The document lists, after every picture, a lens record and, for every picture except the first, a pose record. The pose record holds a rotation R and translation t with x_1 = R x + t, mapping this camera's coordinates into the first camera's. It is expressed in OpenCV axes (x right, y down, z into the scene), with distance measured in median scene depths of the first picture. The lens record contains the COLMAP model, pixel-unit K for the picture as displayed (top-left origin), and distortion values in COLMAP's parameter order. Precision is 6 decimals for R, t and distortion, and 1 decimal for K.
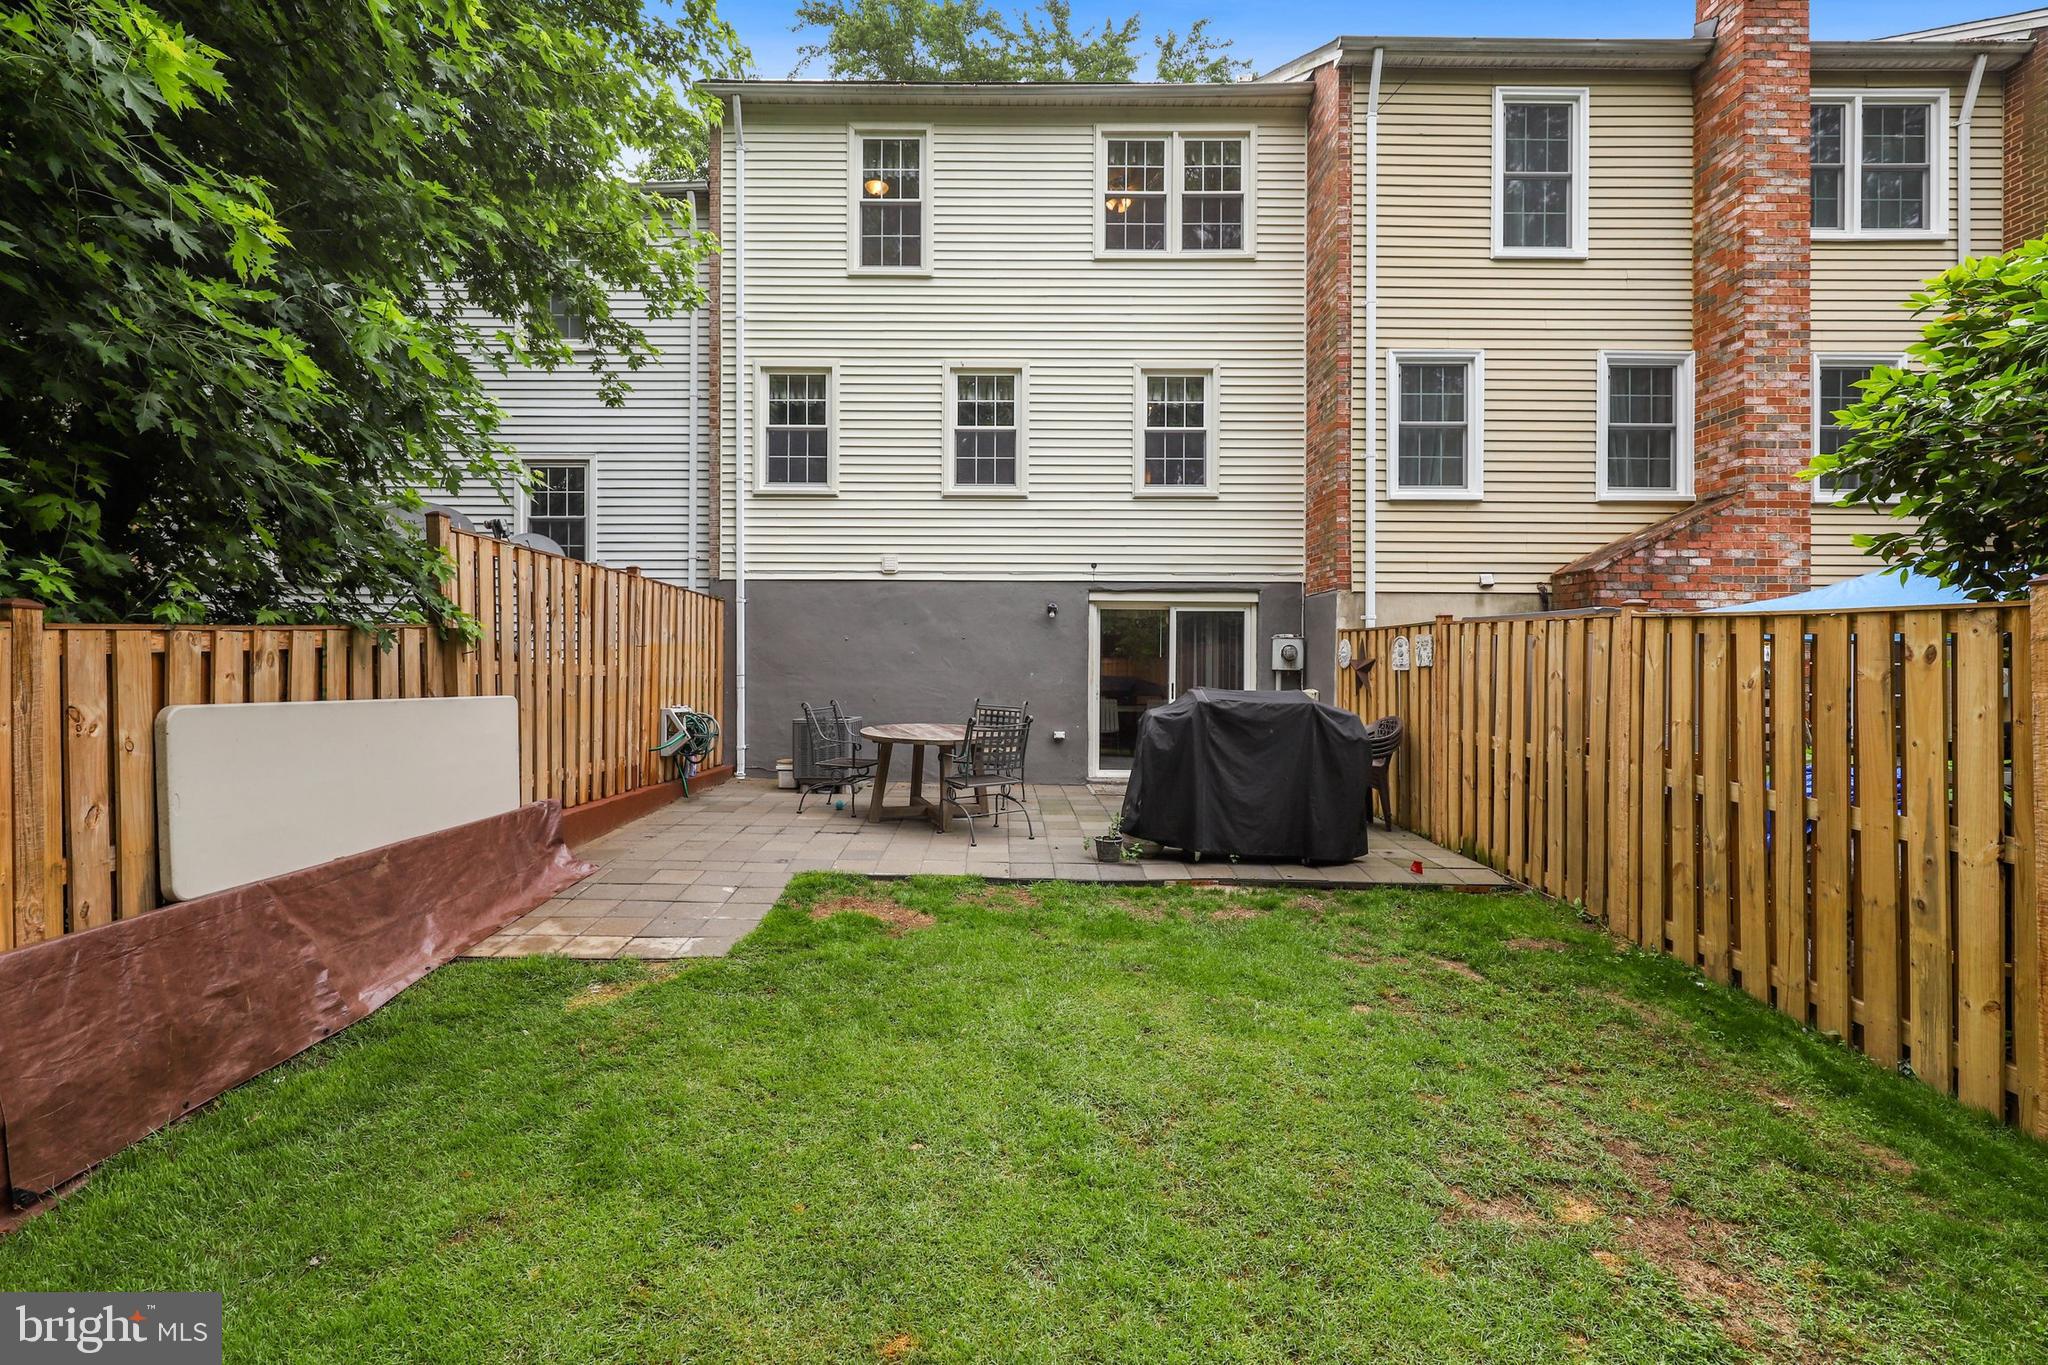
lens RADIAL K [[940.2, 0, 1015.0], [0, 940.2, 673.1], [0, 0, 1]] dist [0.002933, -0.000210]
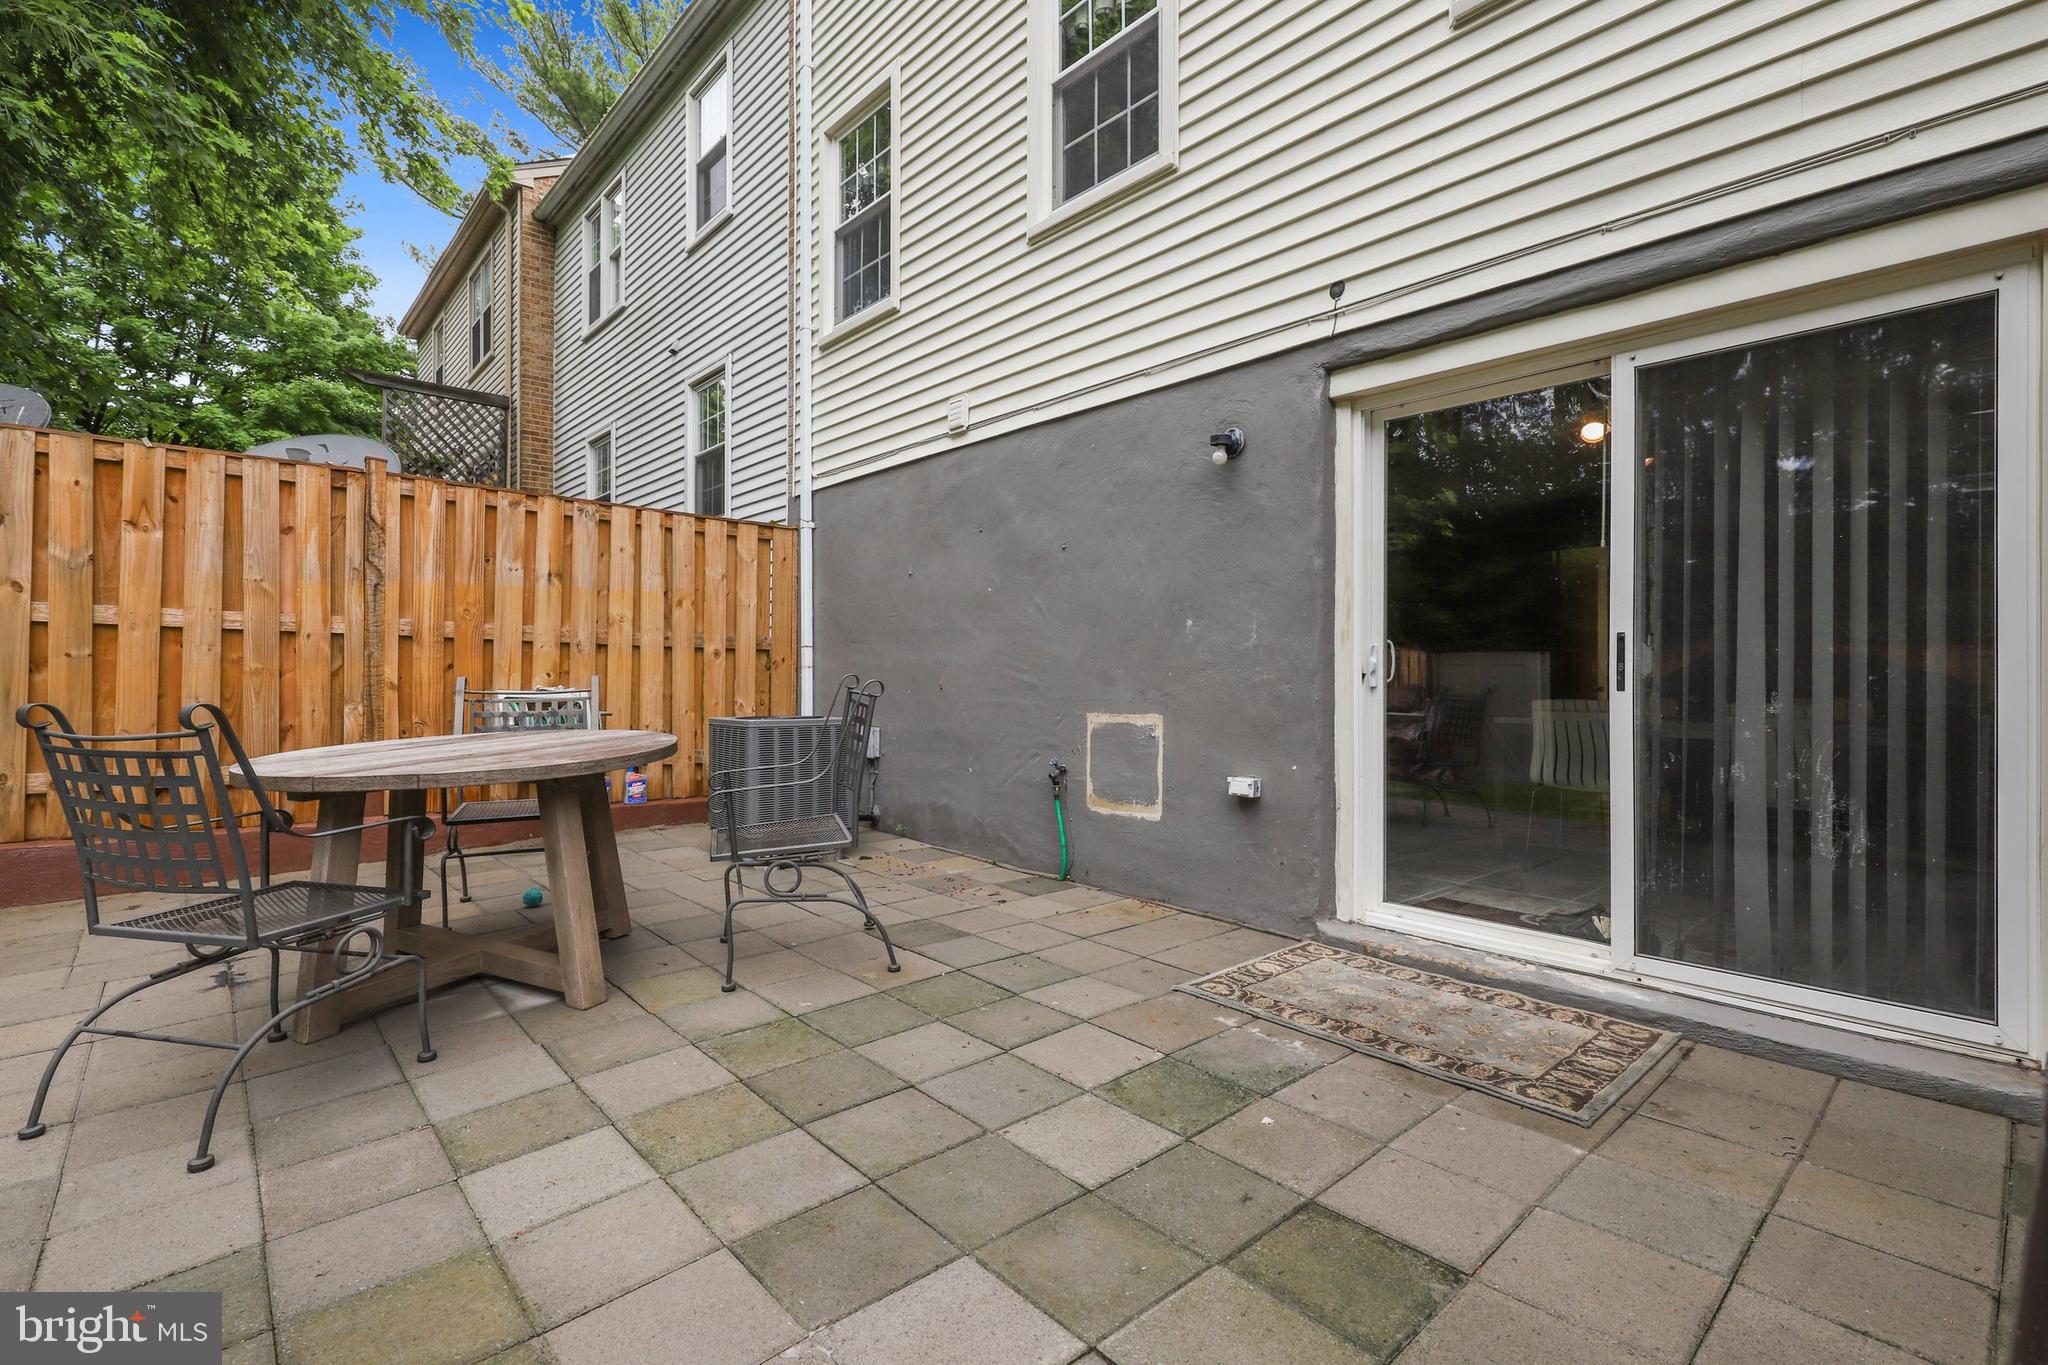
lens RADIAL K [[940.2, 0, 1008.3], [0, 940.2, 680.7], [0, 0, 1]] dist [0.002933, -0.000210]
pose [[0.646843, -0.001228, -0.762622, 0.298437], [-0.003516, 0.999983, -0.004592, 0.030686], [0.762615, 0.005652, 0.646828, 0.785167]]
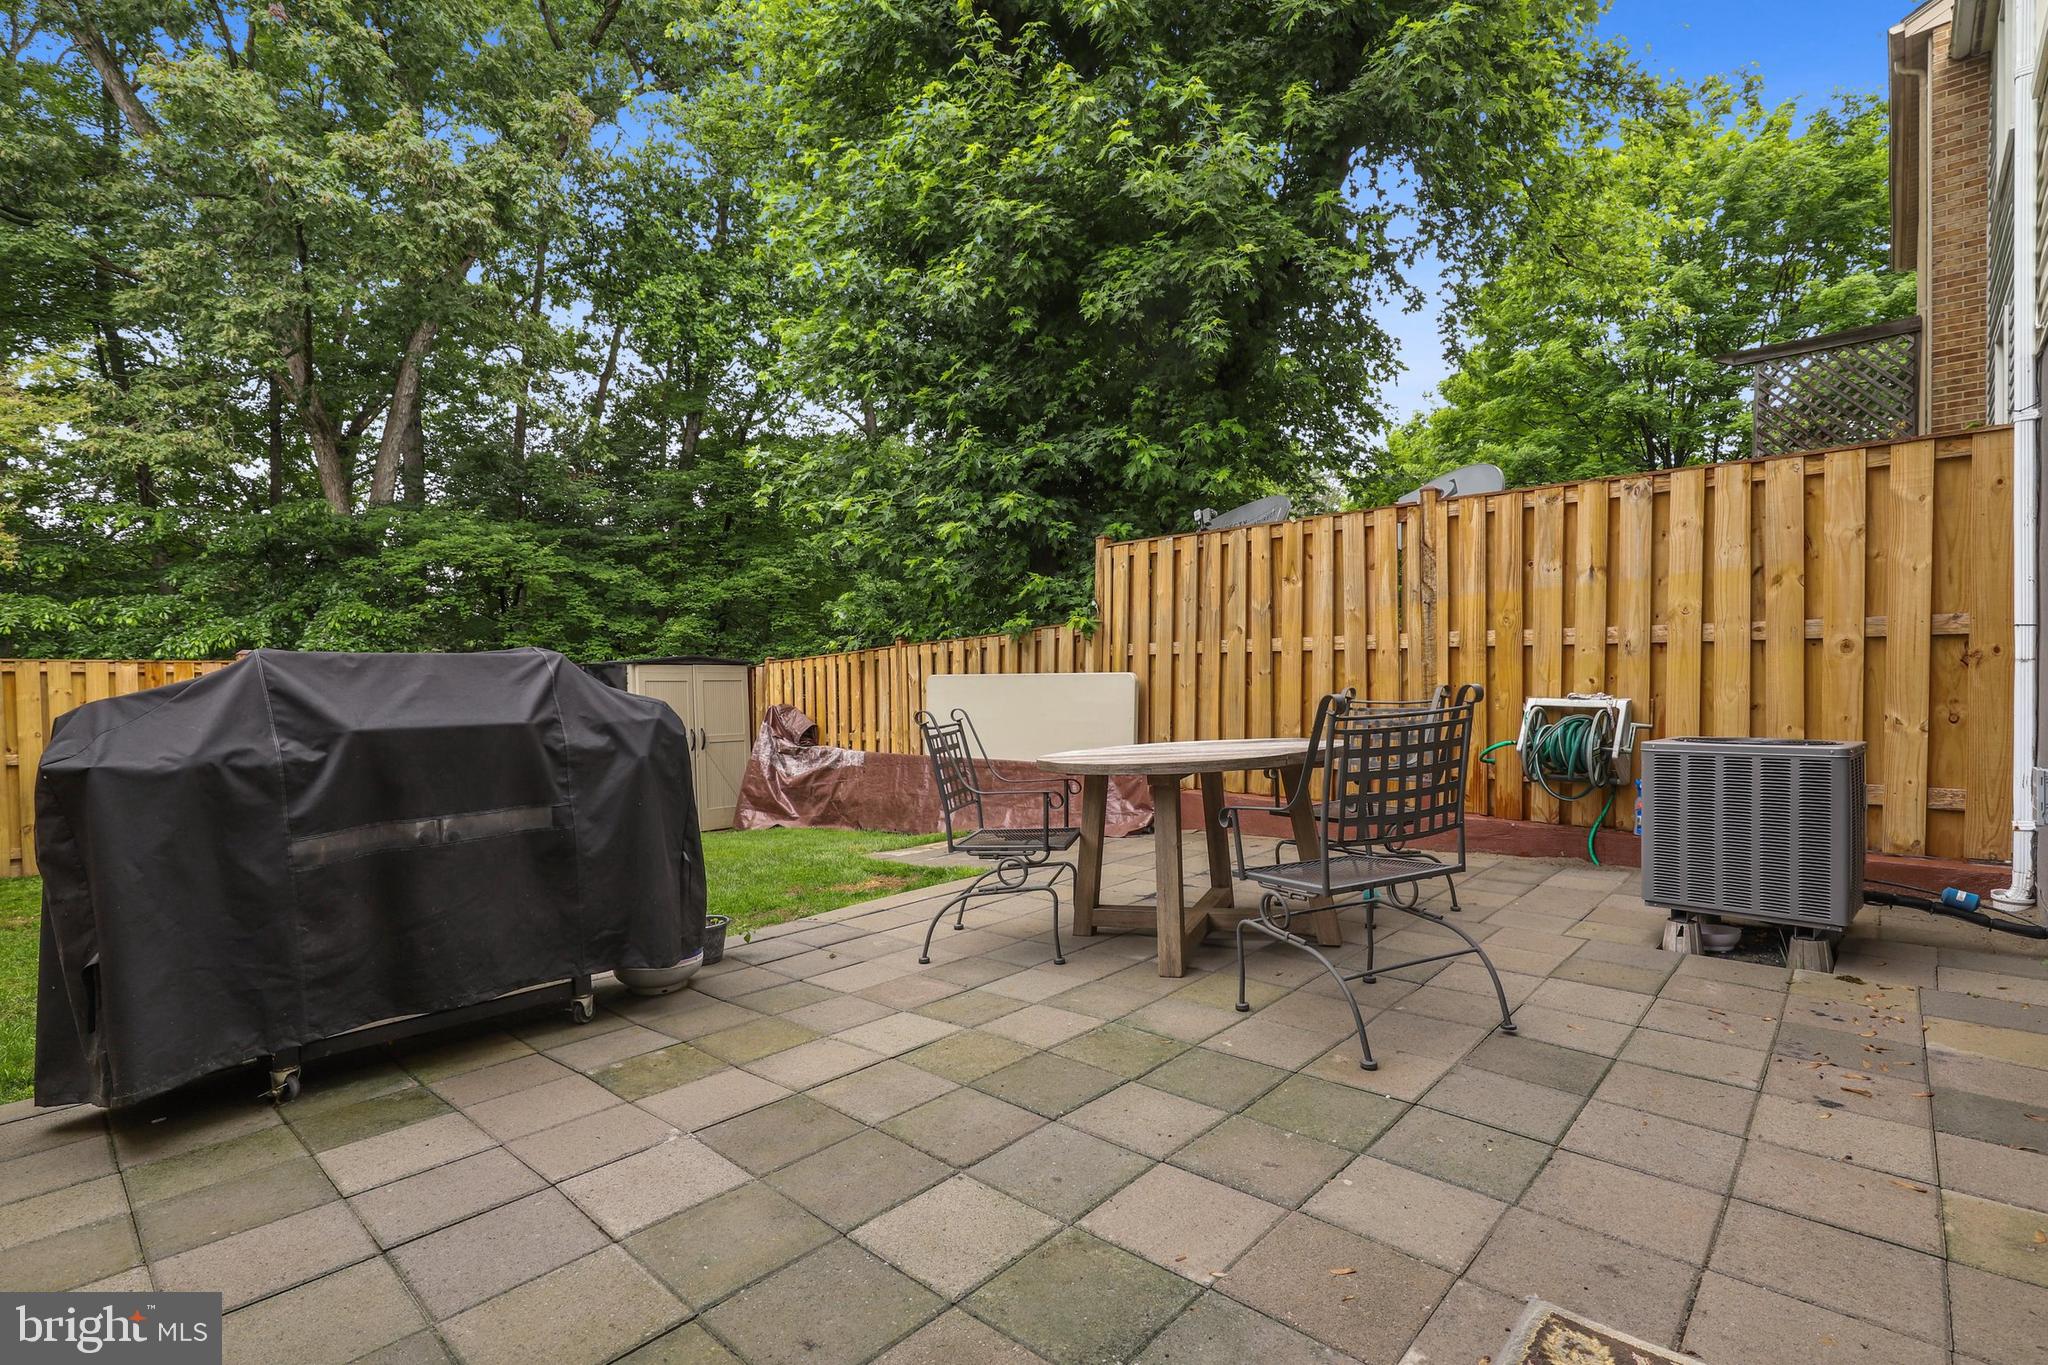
lens RADIAL K [[940.2, 0, 1011.7], [0, 940.2, 695.3], [0, 0, 1]] dist [0.002933, -0.000210]
pose [[-0.696743, 0.008469, -0.717271, 0.268369], [0.004765, 0.999963, 0.007178, 0.027780], [0.717305, 0.001583, -0.696757, 1.090723]]
